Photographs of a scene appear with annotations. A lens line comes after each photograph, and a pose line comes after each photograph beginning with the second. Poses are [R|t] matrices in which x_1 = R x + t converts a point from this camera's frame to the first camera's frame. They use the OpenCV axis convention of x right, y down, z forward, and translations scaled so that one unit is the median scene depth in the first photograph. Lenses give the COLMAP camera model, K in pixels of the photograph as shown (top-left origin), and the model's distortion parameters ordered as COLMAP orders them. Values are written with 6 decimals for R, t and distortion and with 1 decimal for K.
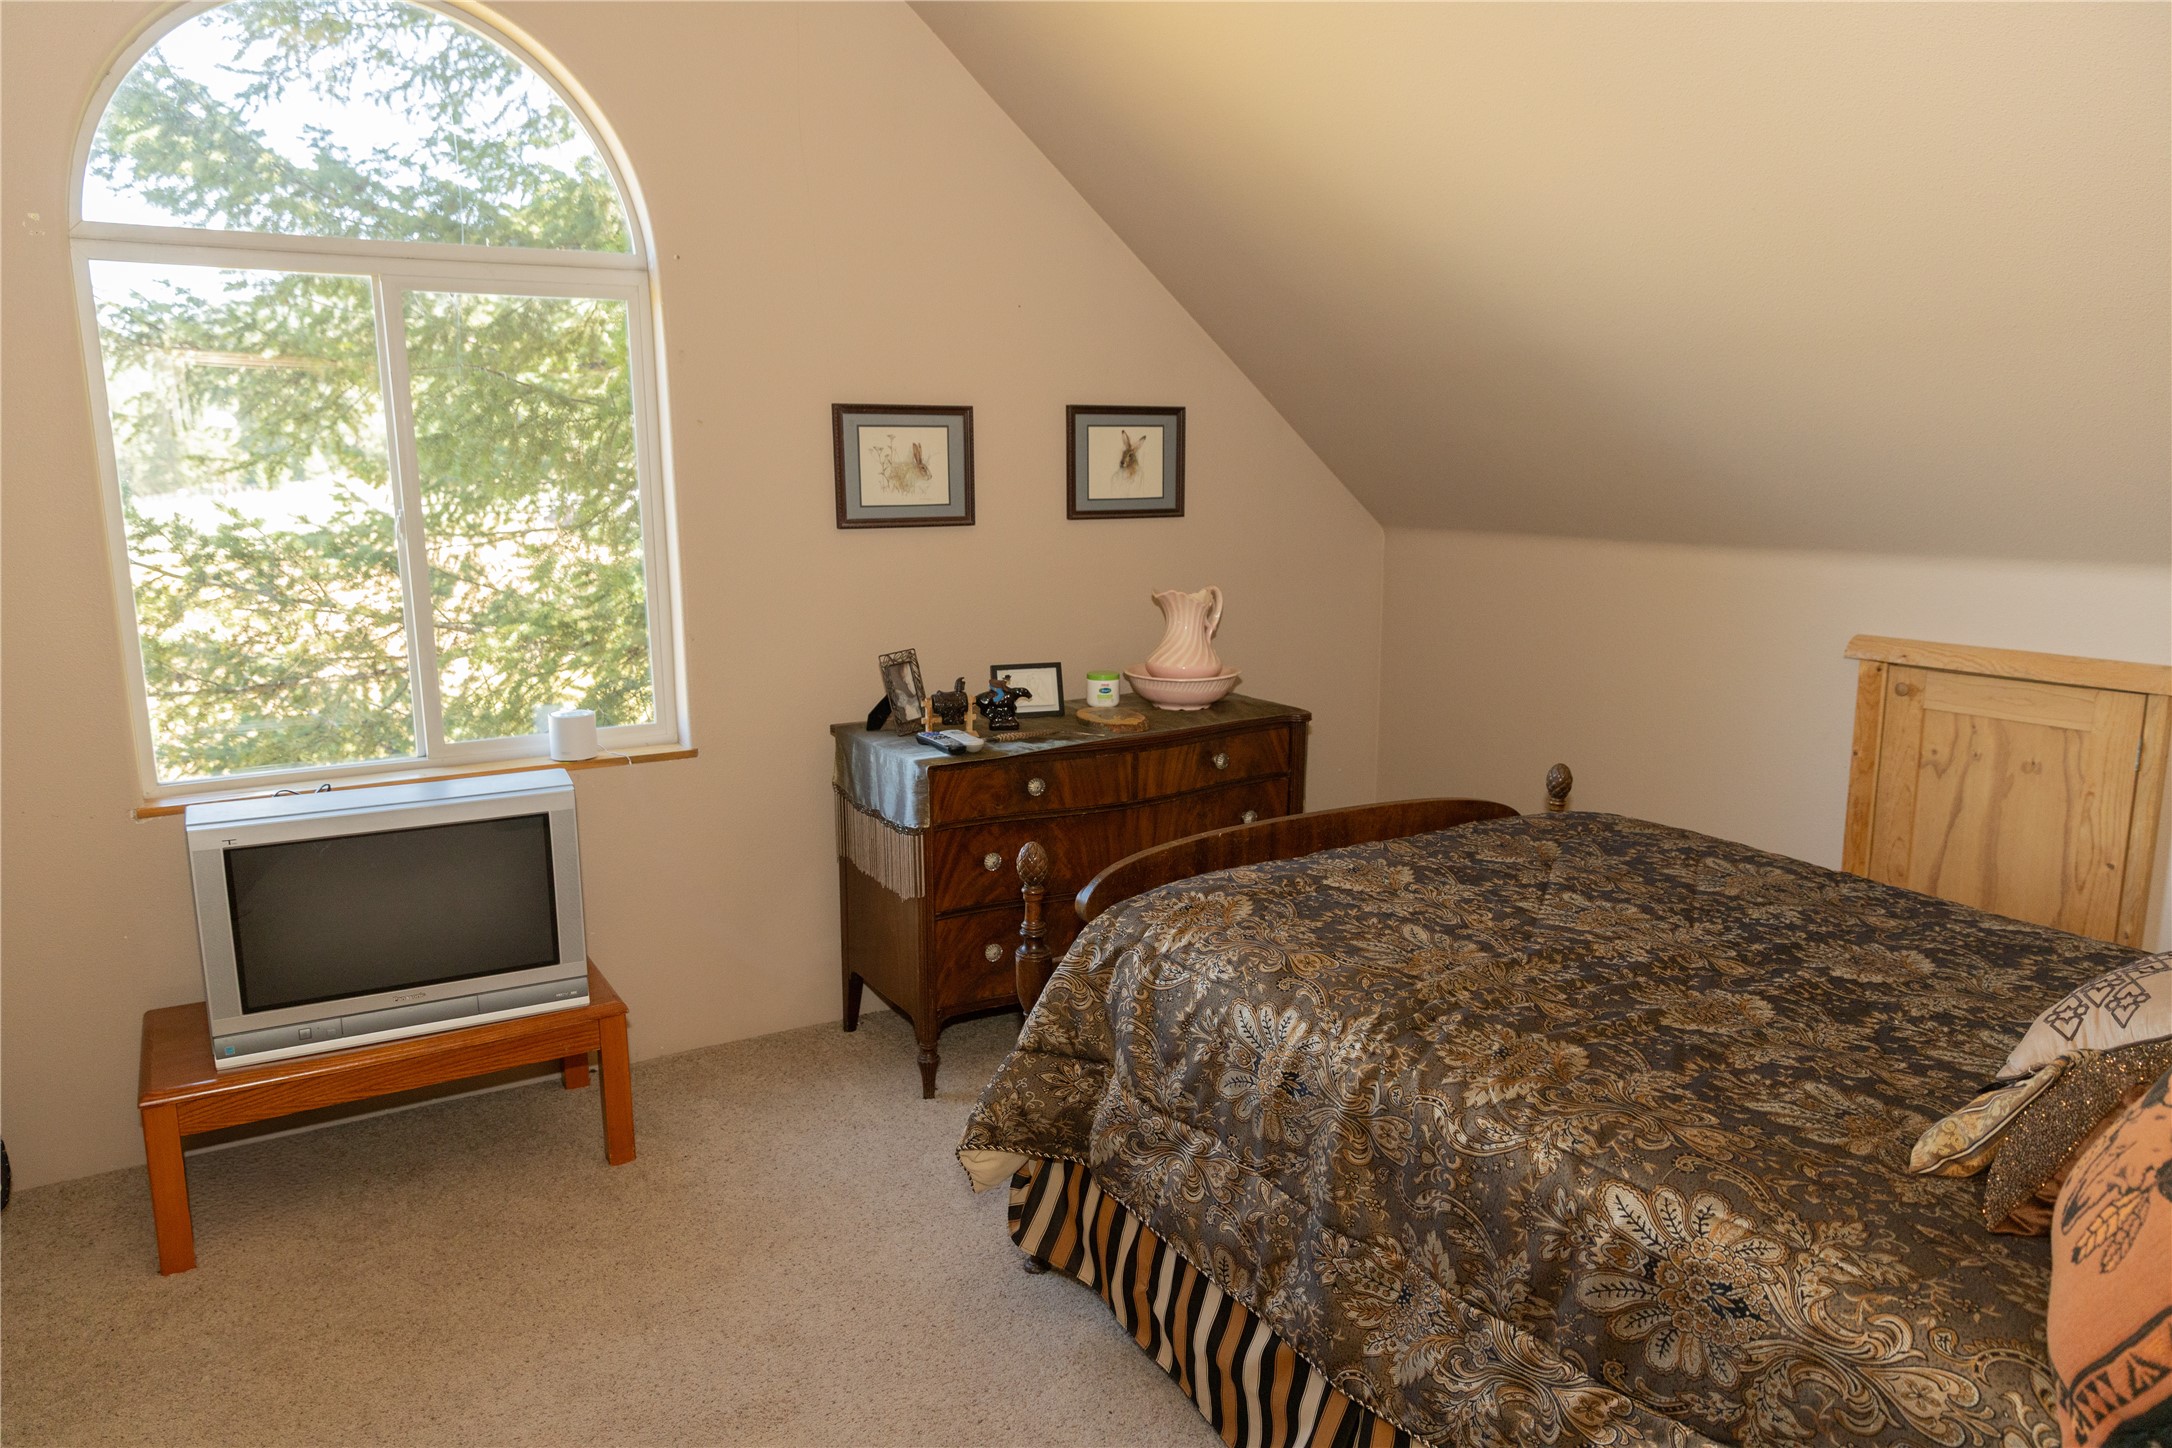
lens RADIAL K [[1454.4, 0, 1086.0], [0, 1454.4, 724.0], [0, 0, 1]] dist [0.011322, -0.001648]
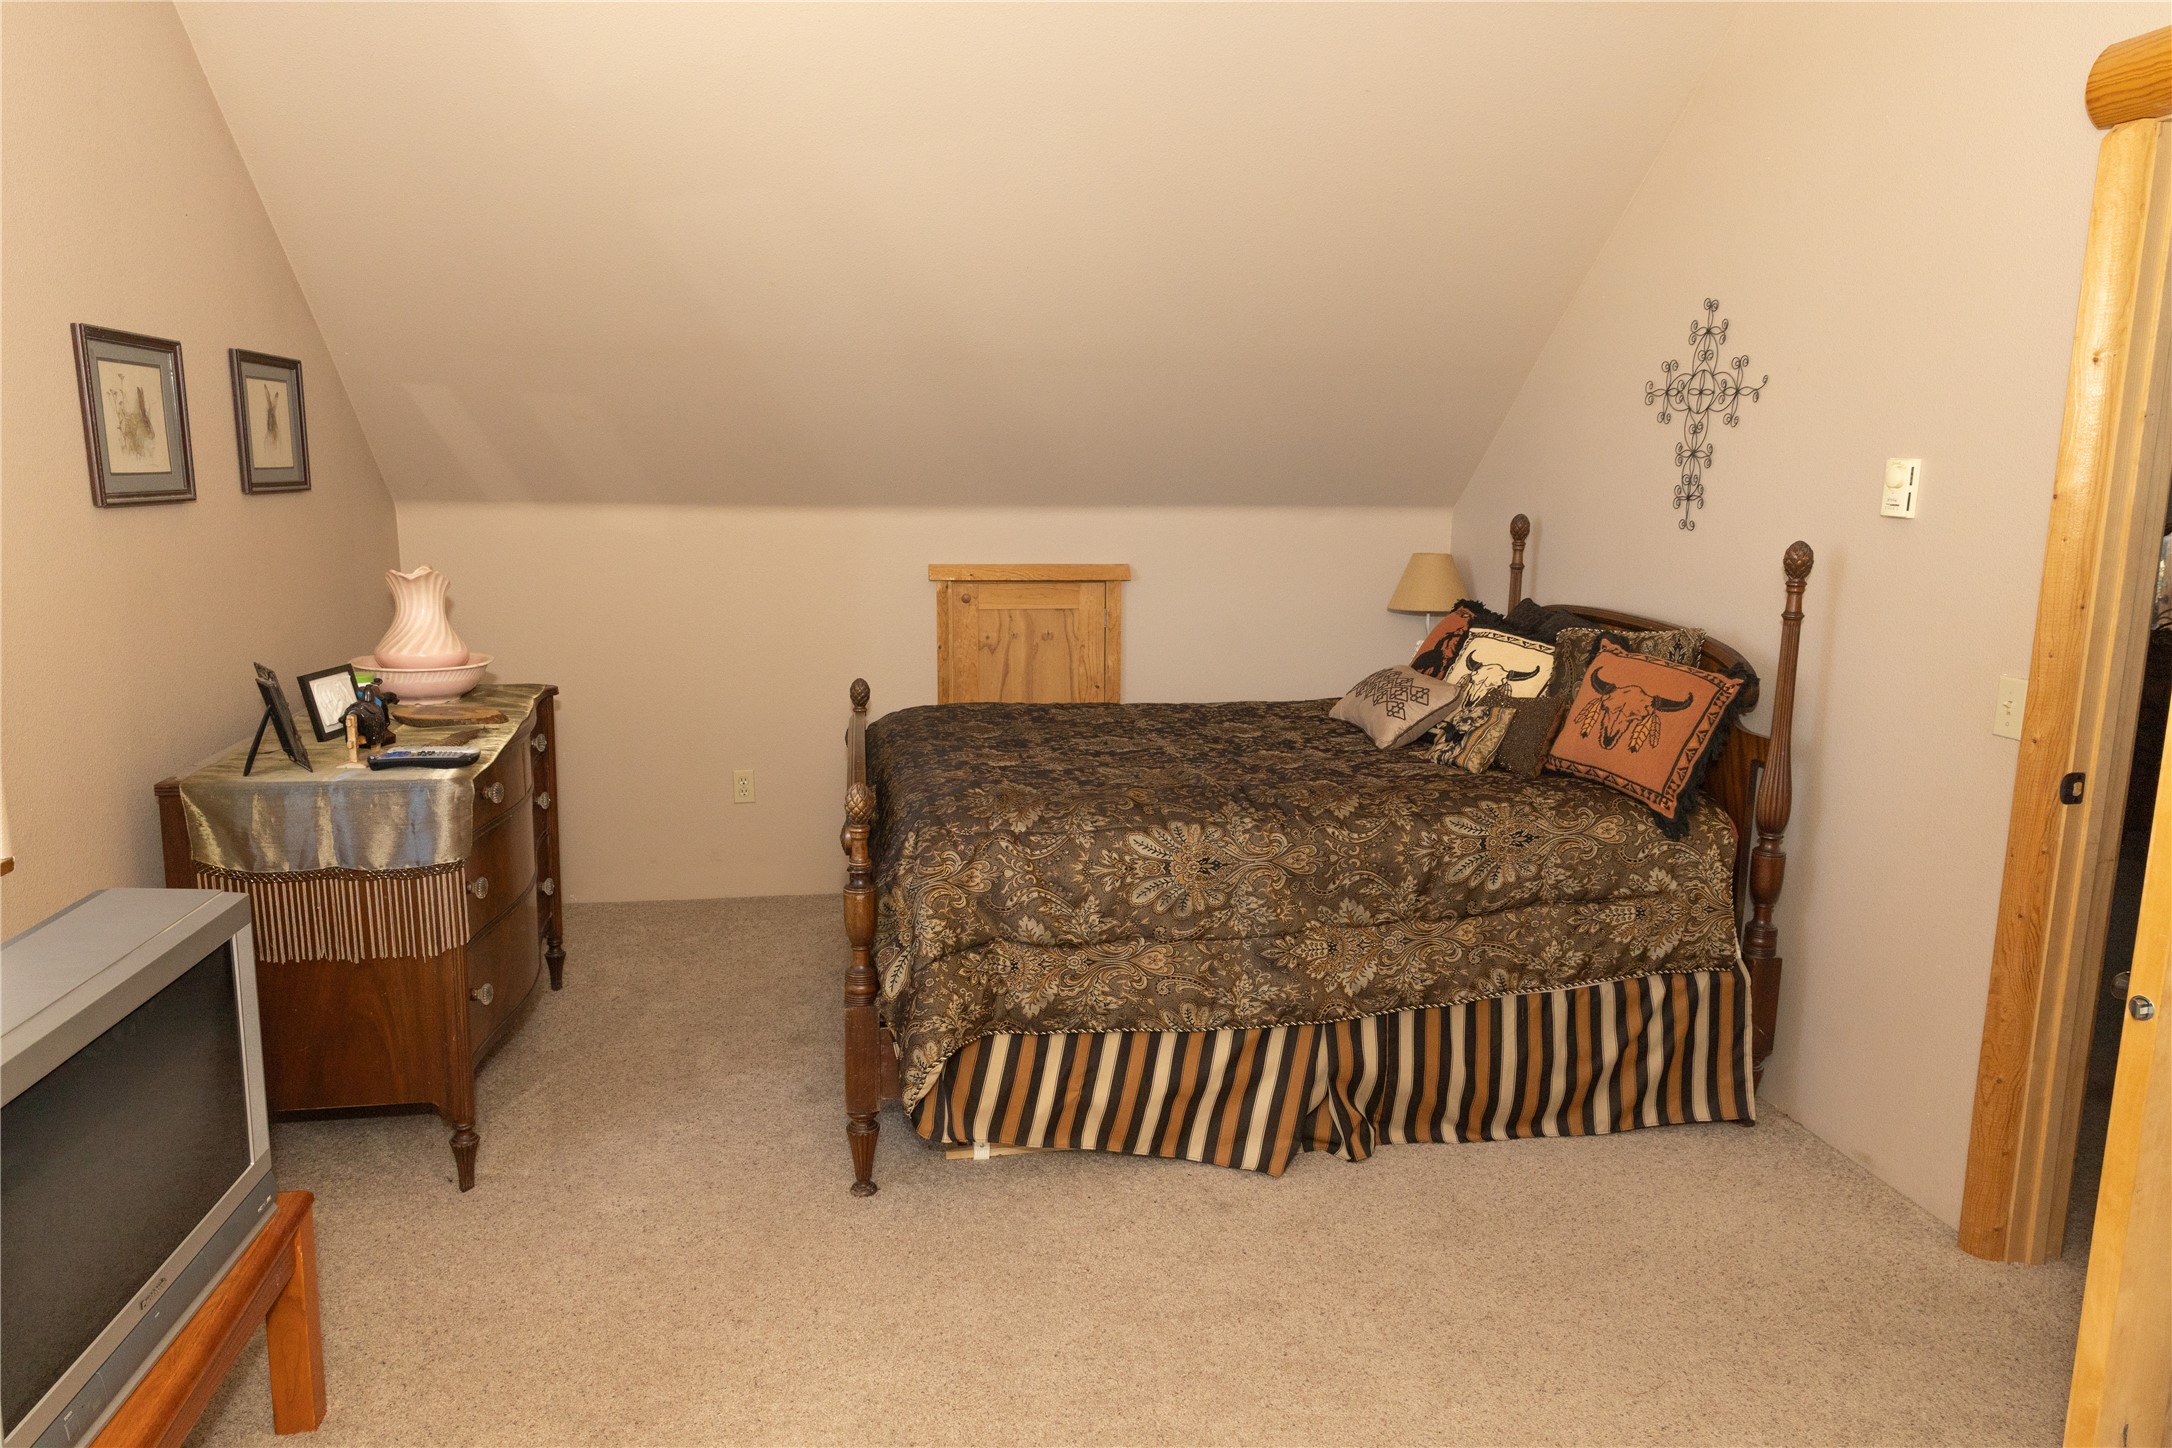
lens RADIAL K [[1454.4, 0, 1086.0], [0, 1454.4, 724.0], [0, 0, 1]] dist [0.011322, -0.001648]
pose [[0.340627, -0.157430, 0.926925, -0.845997], [0.155199, 0.981772, 0.109713, -0.045496], [-0.927301, 0.106486, 0.358851, 0.410372]]
